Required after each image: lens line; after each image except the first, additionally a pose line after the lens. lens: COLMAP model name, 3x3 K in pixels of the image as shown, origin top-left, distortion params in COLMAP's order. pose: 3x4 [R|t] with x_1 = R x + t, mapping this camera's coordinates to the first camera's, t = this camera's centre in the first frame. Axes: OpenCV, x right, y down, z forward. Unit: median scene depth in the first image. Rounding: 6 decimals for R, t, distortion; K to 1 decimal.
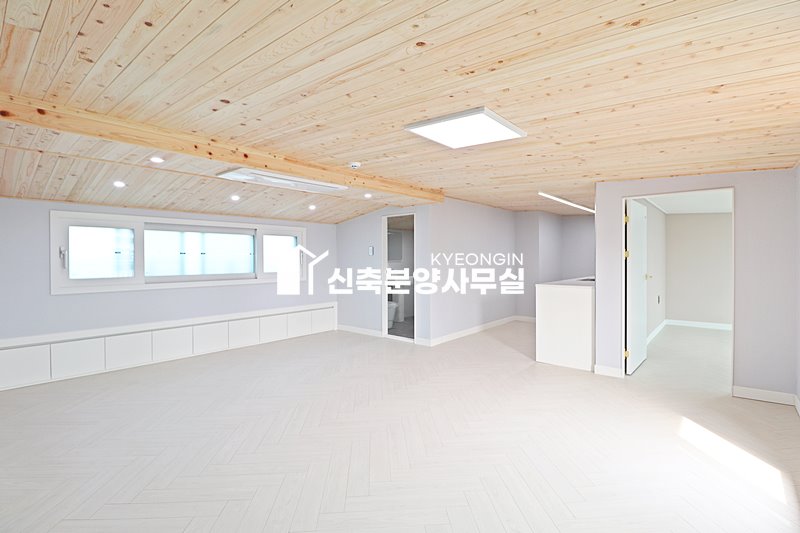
lens RADIAL K [[377.3, 0, 402.6], [0, 377.3, 257.7], [0, 0, 1]] dist [-0.001240, -0.000306]
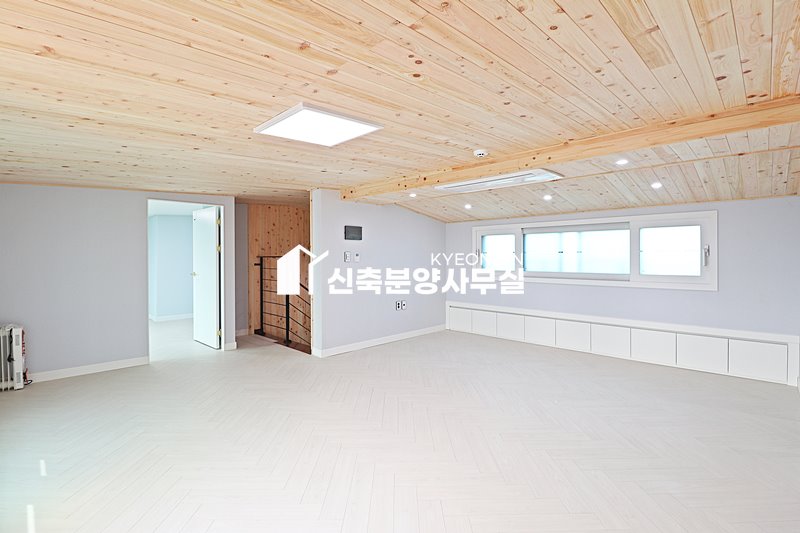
lens RADIAL K [[377.3, 0, 402.6], [0, 377.3, 257.7], [0, 0, 1]] dist [-0.001240, -0.000306]
pose [[-0.067058, 0.008948, -0.997709, 0.556461], [0.001118, 0.999960, 0.008893, -0.006512], [0.997748, -0.000519, -0.067065, 0.636121]]
